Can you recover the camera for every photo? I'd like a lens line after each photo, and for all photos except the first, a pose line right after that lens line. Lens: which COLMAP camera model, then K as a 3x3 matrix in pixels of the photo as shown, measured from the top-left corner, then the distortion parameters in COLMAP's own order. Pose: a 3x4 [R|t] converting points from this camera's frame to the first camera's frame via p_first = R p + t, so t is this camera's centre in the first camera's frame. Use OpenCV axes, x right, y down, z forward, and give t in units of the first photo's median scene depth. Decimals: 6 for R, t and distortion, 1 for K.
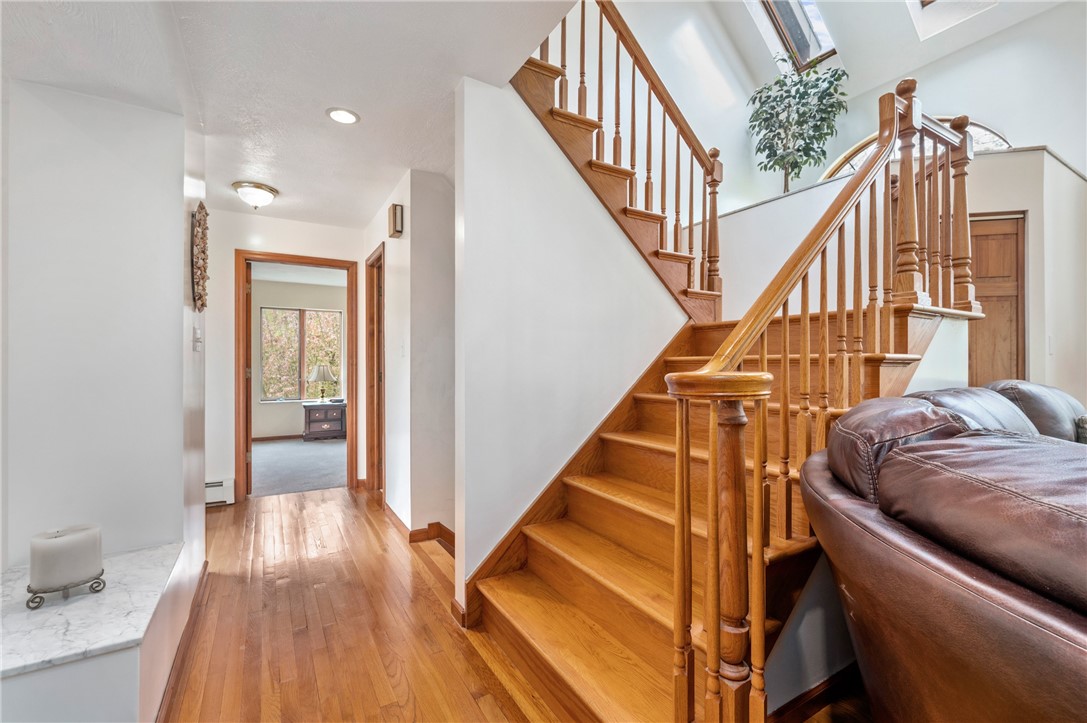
lens RADIAL K [[458.7, 0, 537.9], [0, 458.7, 366.6], [0, 0, 1]] dist [0.003334, -0.001765]
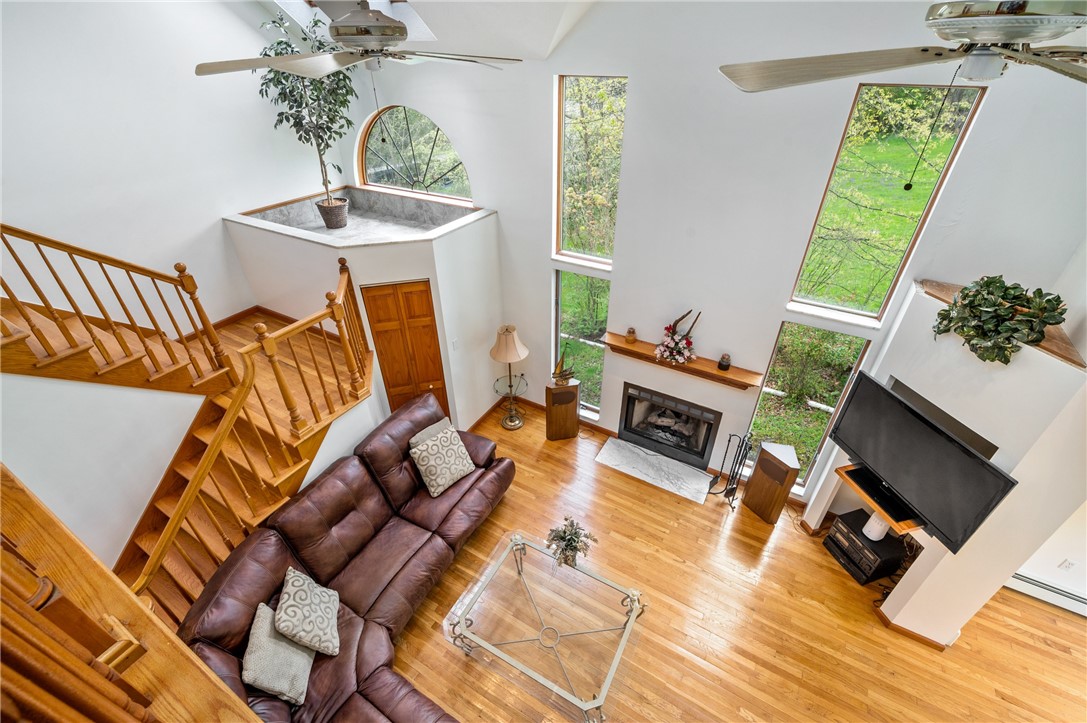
lens RADIAL K [[458.7, 0, 549.7], [0, 458.7, 371.1], [0, 0, 1]] dist [0.003334, -0.001765]
pose [[0.884507, -0.265678, 0.383487, 0.742260], [-0.003536, 0.818162, 0.574976, -0.976501], [-0.466513, -0.509927, 0.722731, -0.478767]]
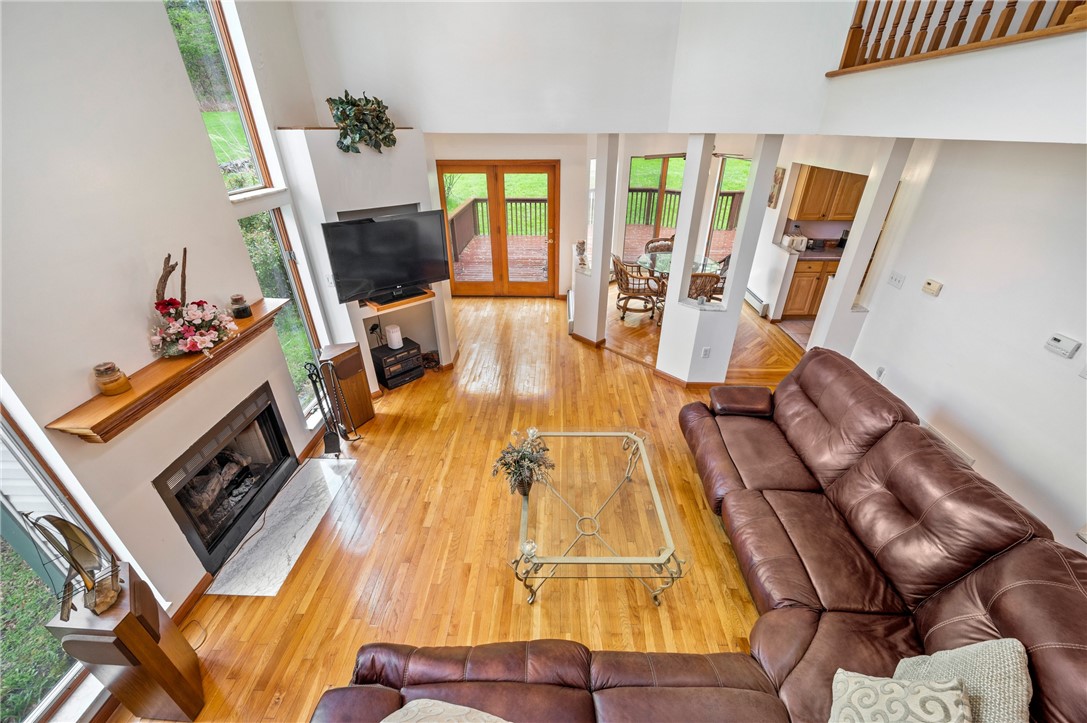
lens RADIAL K [[425.9, 0, 550.6], [0, 425.9, 362.9], [0, 0, 1]] dist [0.000537, 0.000023]
pose [[-0.839663, -0.264837, 0.474160, 0.706876], [-0.002310, 0.874782, 0.484511, -0.497149], [-0.543103, 0.405730, -0.735134, 0.788278]]
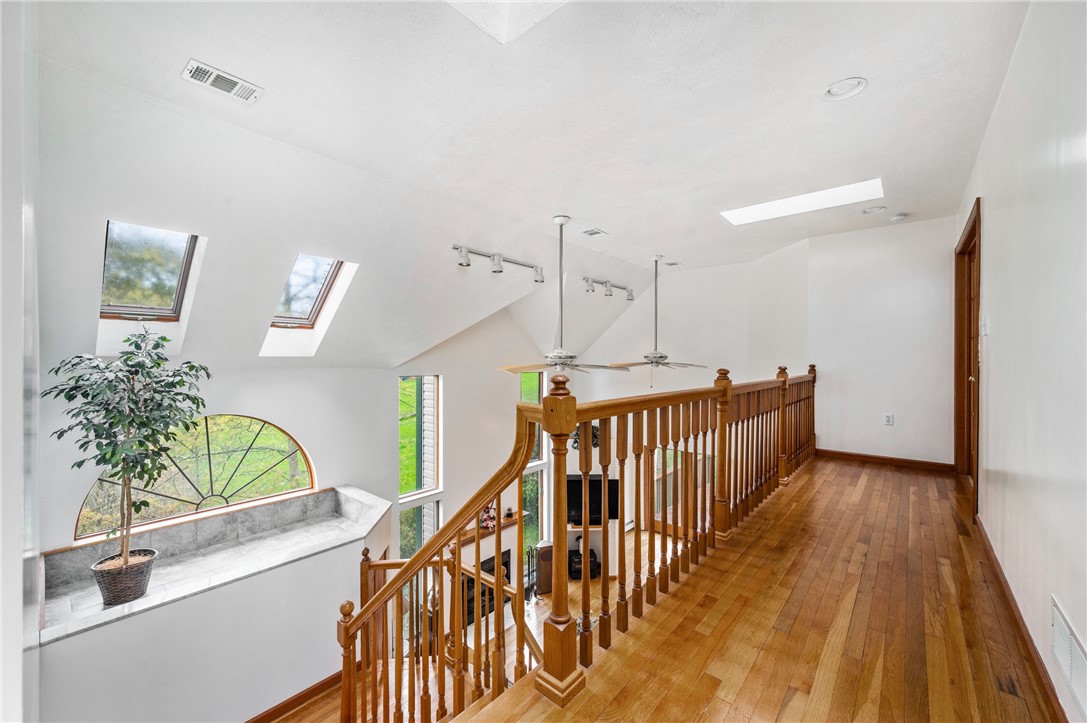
lens RADIAL K [[425.9, 0, 546.3], [0, 425.9, 366.9], [0, 0, 1]] dist [0.000537, 0.000023]
pose [[-0.308980, -0.005819, 0.951051, -0.538092], [-0.000483, 0.999982, 0.005961, -0.970921], [-0.951069, 0.001383, -0.308977, 0.940930]]
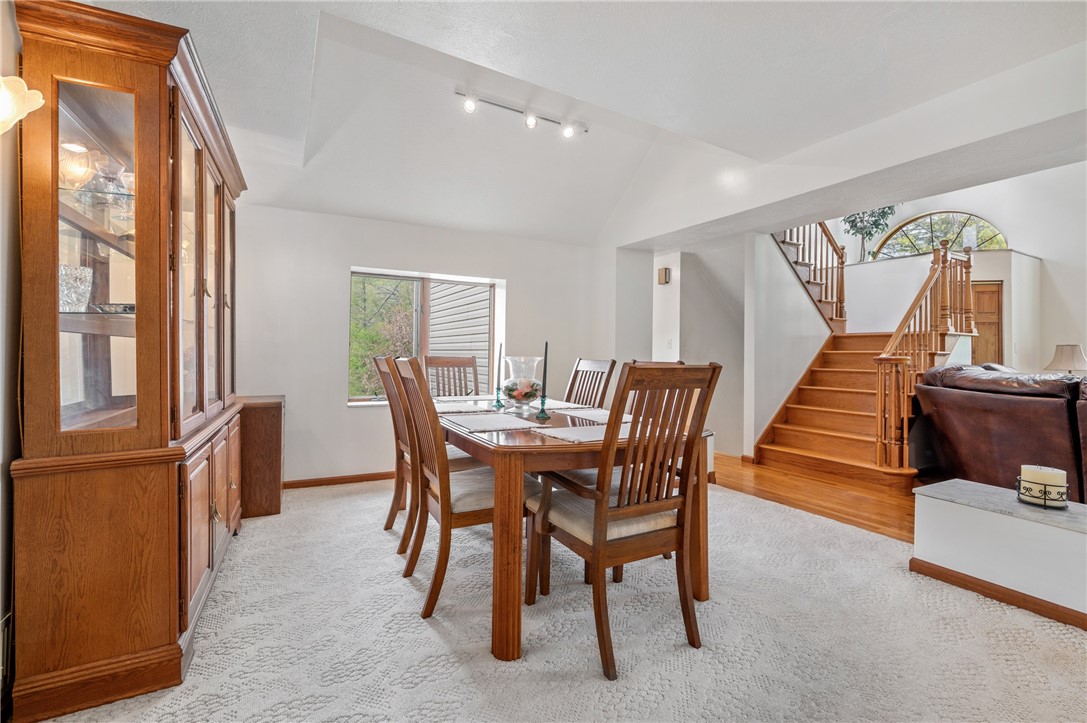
lens RADIAL K [[458.7, 0, 543.0], [0, 458.7, 350.5], [0, 0, 1]] dist [0.003334, -0.001765]
pose [[0.999694, 0.012762, -0.021200, -0.895441], [-0.013036, 0.999833, -0.012806, 0.018595], [0.021033, 0.013079, 0.999693, -1.040541]]
